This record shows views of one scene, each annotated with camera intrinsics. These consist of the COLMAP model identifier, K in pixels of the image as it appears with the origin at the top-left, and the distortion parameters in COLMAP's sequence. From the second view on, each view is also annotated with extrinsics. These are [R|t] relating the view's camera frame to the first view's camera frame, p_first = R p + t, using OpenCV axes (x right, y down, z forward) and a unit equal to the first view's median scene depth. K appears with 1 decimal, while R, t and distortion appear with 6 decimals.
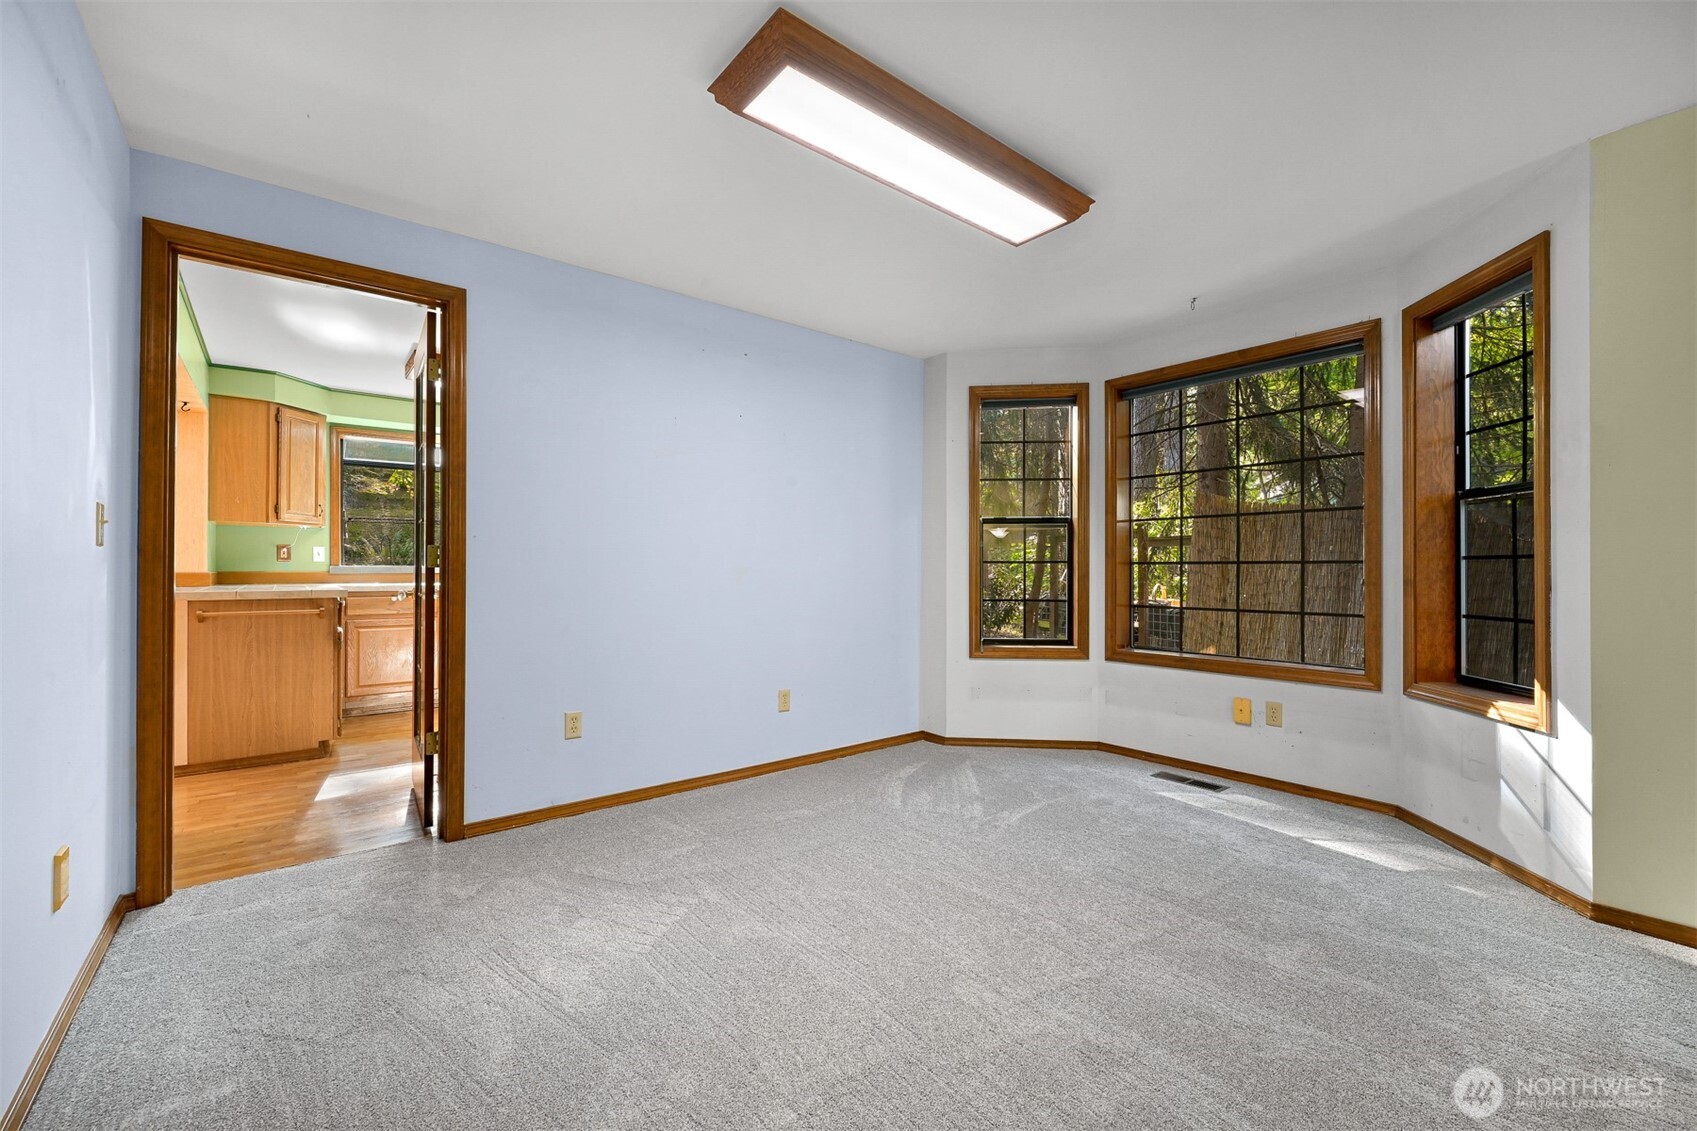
lens RADIAL K [[704.4, 0, 863.1], [0, 704.4, 567.8], [0, 0, 1]] dist [0.000799, -0.001151]
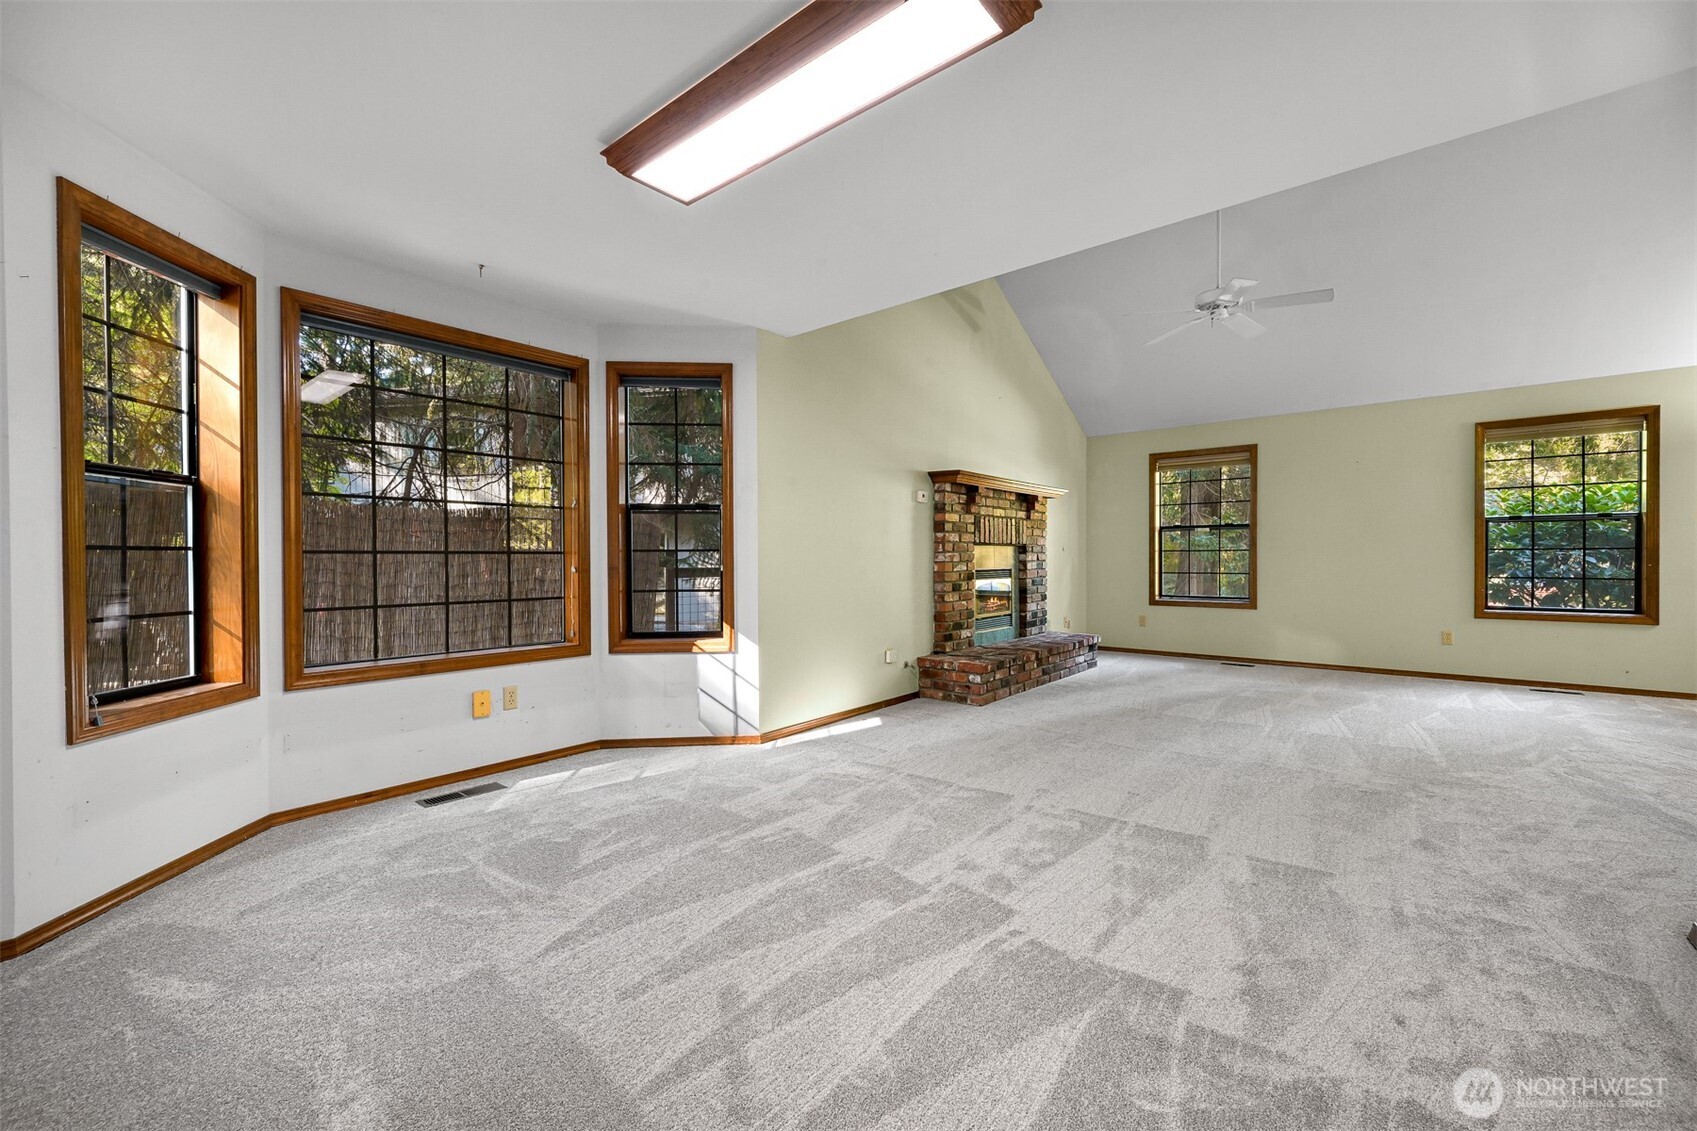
lens RADIAL K [[665.7, 0, 850.9], [0, 665.7, 569.3], [0, 0, 1]] dist [-0.002316, 0.001016]
pose [[-0.177781, -0.013537, 0.983977, -0.444821], [0.002278, 0.999897, 0.014167, 0.003807], [-0.984067, 0.004760, -0.177732, 0.635026]]
